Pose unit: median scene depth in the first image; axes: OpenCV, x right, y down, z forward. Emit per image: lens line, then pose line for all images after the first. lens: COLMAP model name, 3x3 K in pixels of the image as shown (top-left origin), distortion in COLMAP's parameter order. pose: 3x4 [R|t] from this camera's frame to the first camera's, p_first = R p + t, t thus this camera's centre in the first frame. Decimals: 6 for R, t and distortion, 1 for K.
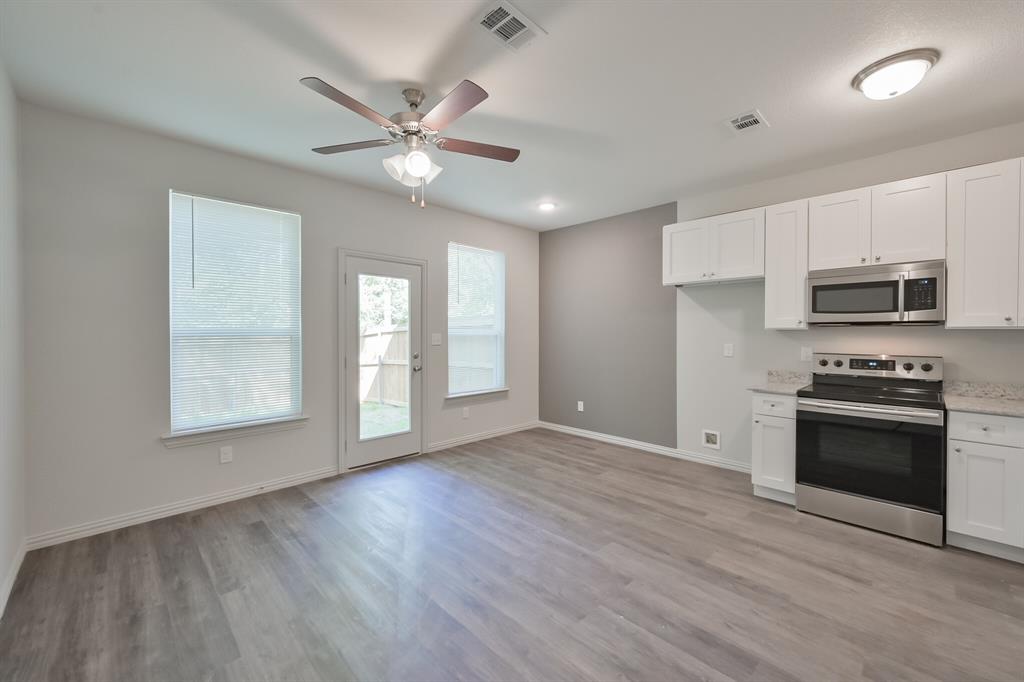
lens RADIAL K [[410.8, 0, 519.3], [0, 410.8, 333.3], [0, 0, 1]] dist [0.001667, 0.000142]
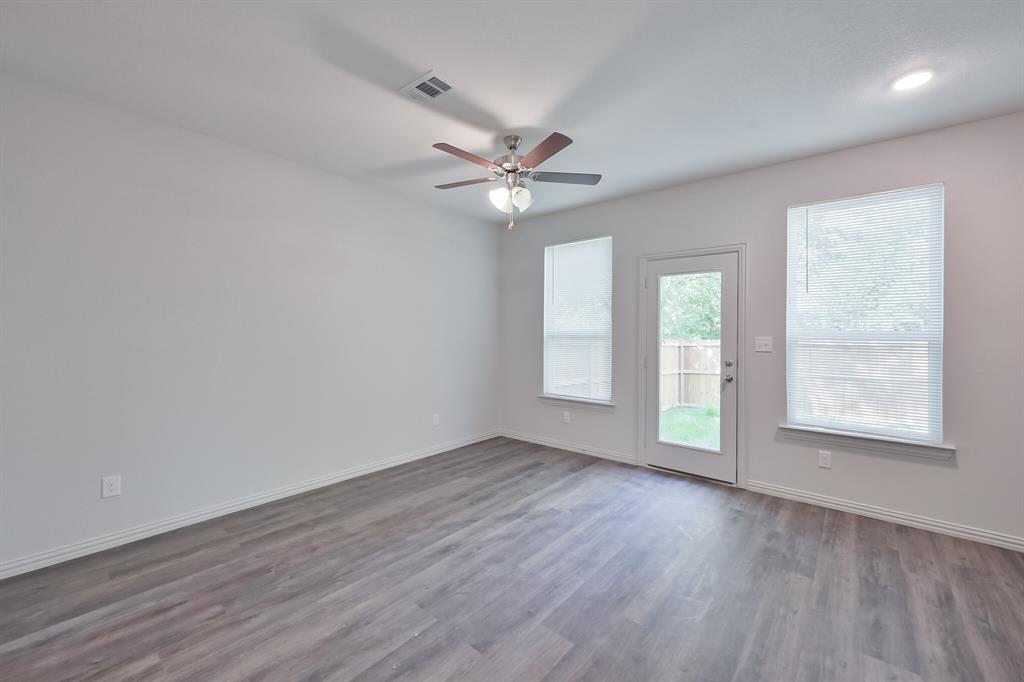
lens RADIAL K [[412.0, 0, 506.1], [0, 412.0, 327.5], [0, 0, 1]] dist [0.000382, 0.000136]
pose [[0.072800, -0.011546, -0.997280, 0.719664], [-0.009296, 0.999882, -0.012254, -0.002517], [0.997303, 0.010163, 0.072684, 0.668515]]
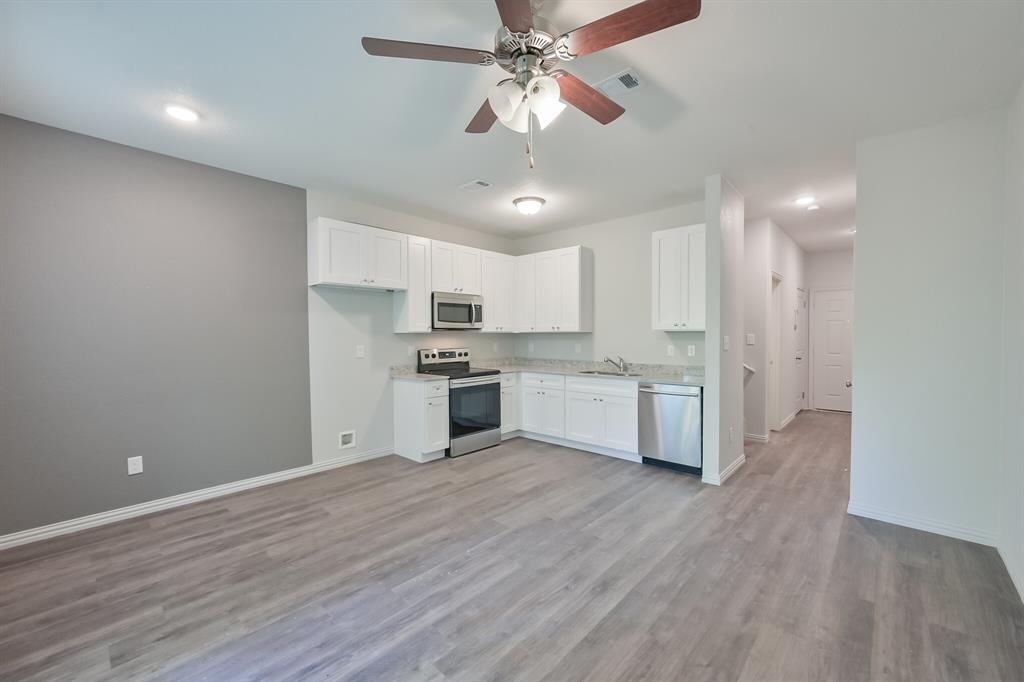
lens RADIAL K [[409.5, 0, 515.0], [0, 409.5, 343.6], [0, 0, 1]] dist [0.000466, 0.000032]
pose [[-0.049145, -0.024656, 0.998487, -0.717916], [0.008246, 0.999651, 0.025090, -0.005577], [-0.998758, 0.009467, -0.048924, 0.791374]]
